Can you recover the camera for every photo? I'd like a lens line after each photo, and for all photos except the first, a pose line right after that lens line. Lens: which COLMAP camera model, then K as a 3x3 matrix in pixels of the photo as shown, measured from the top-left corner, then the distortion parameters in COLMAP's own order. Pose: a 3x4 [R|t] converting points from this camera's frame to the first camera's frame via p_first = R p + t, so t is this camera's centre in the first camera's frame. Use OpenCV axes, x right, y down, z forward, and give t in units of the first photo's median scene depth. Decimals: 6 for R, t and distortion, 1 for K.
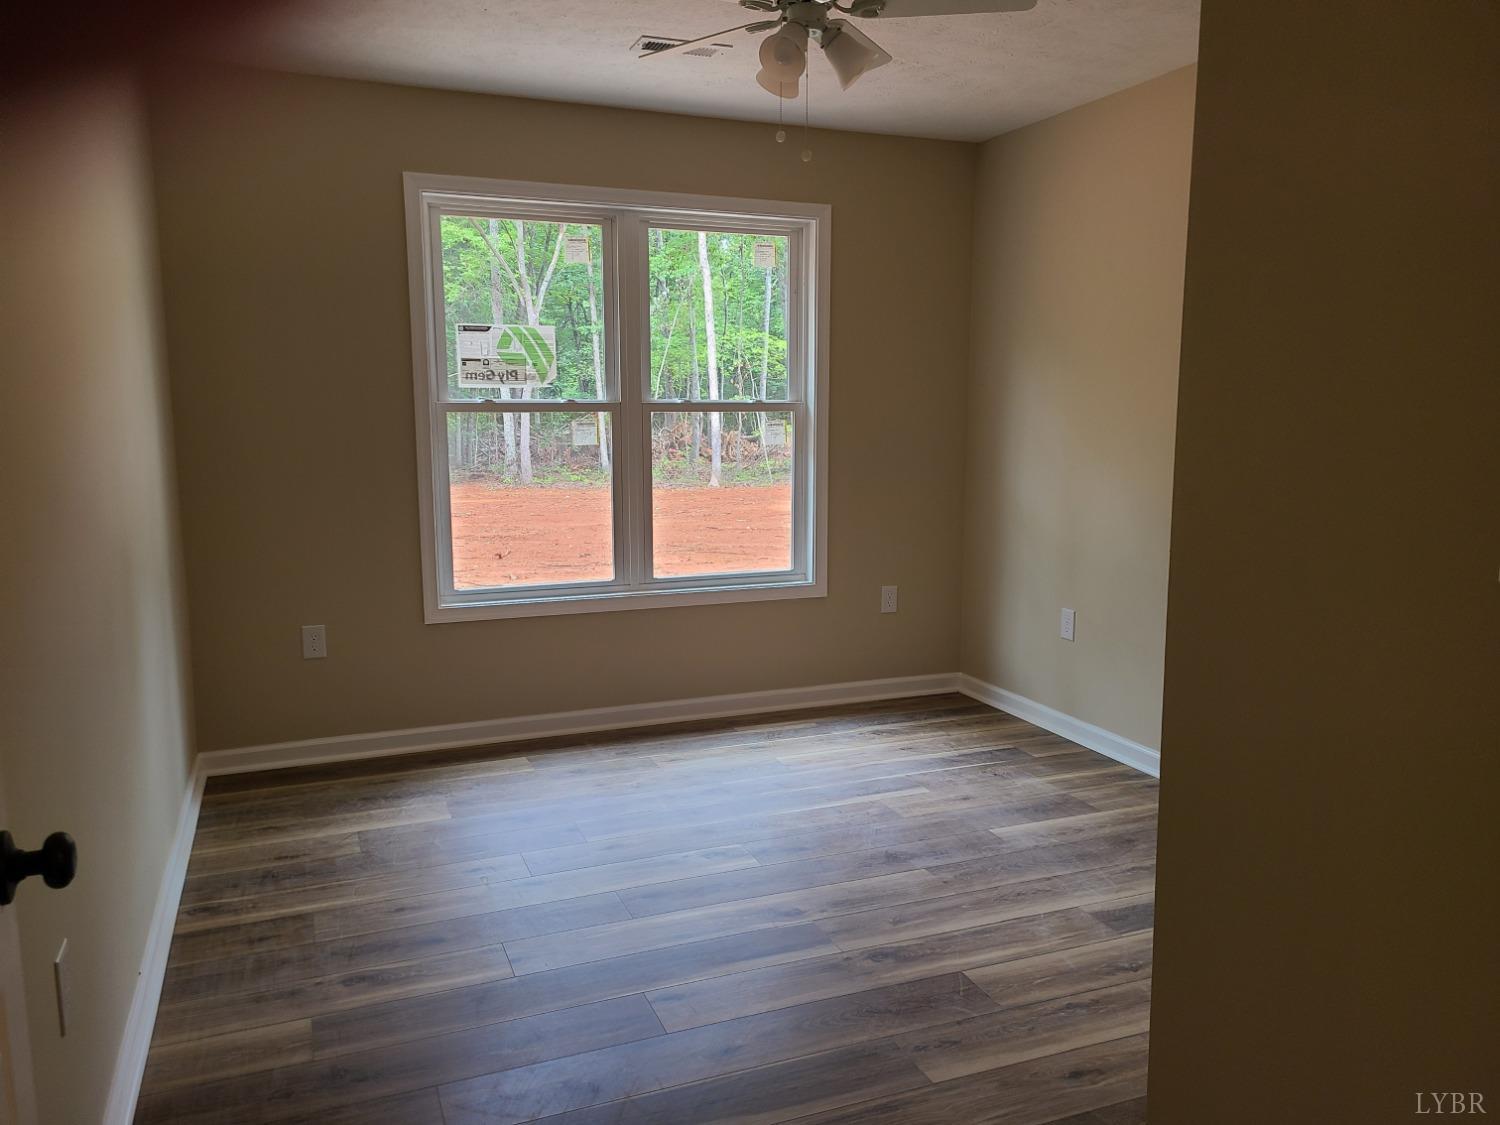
lens RADIAL K [[1145.1, 0, 717.3], [0, 1145.1, 560.8], [0, 0, 1]] dist [0.071176, -0.067519]
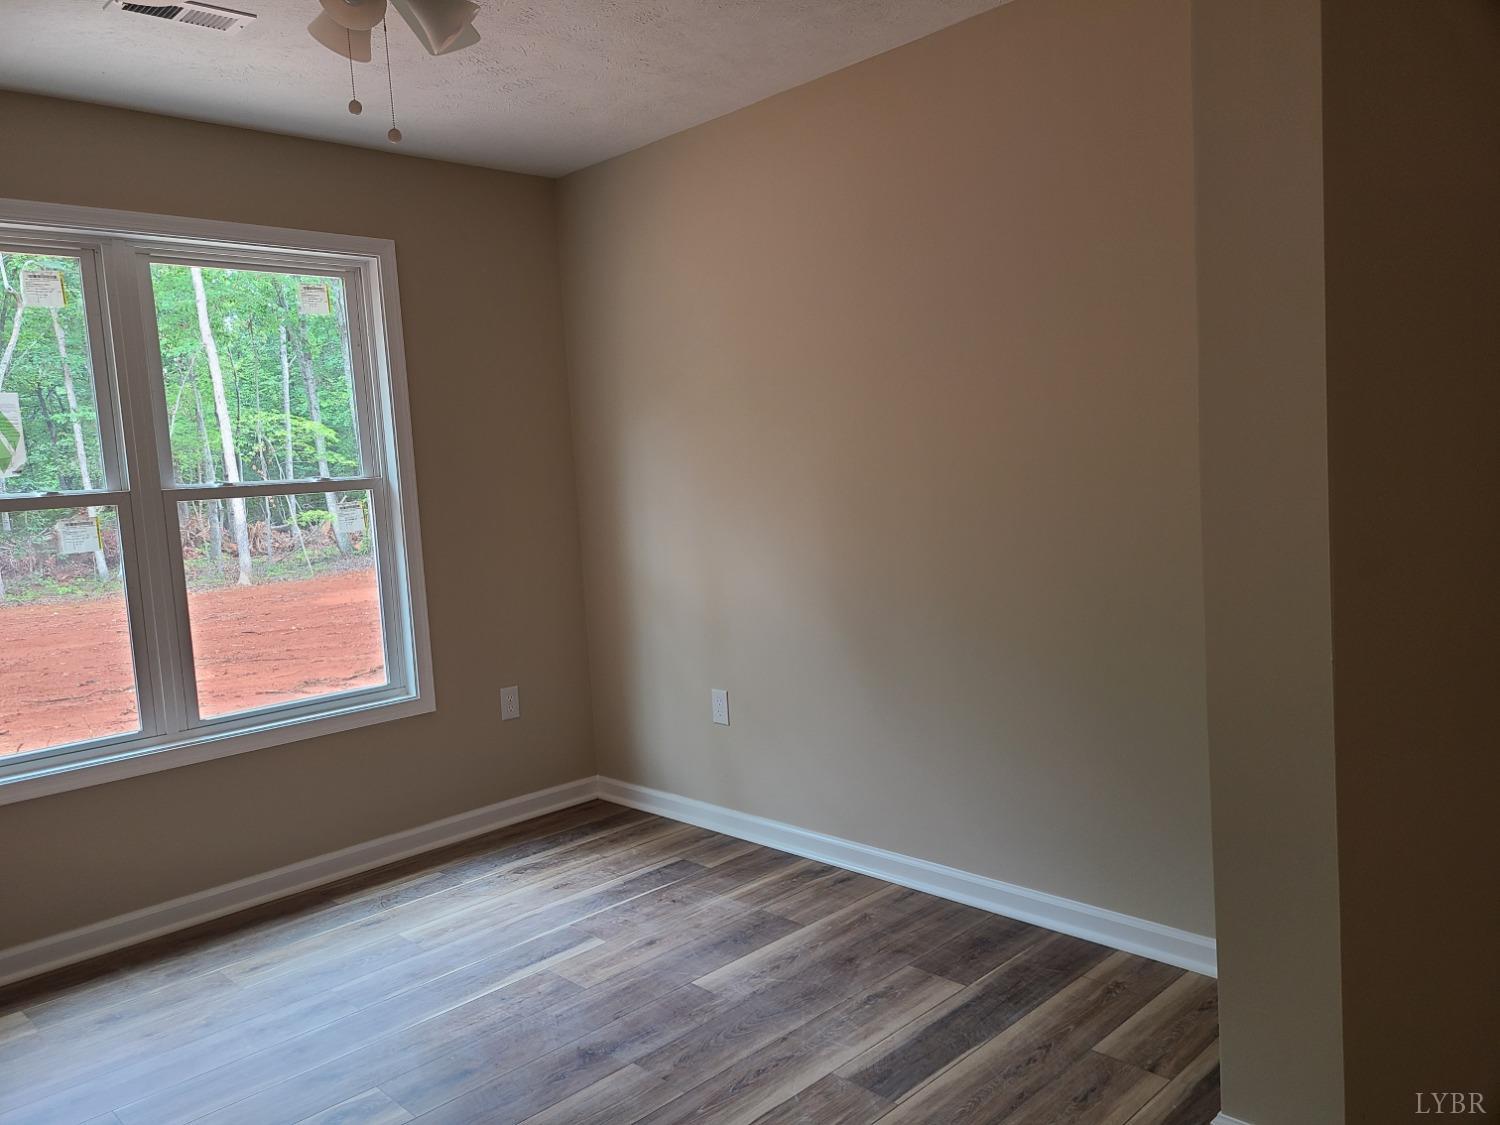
lens RADIAL K [[1145.1, 0, 717.3], [0, 1145.1, 560.8], [0, 0, 1]] dist [0.071176, -0.067519]
pose [[0.921139, -0.088417, 0.379059, -0.023412], [0.112982, 0.992666, -0.043012, -0.018937], [-0.372476, 0.082447, 0.924372, 0.172130]]
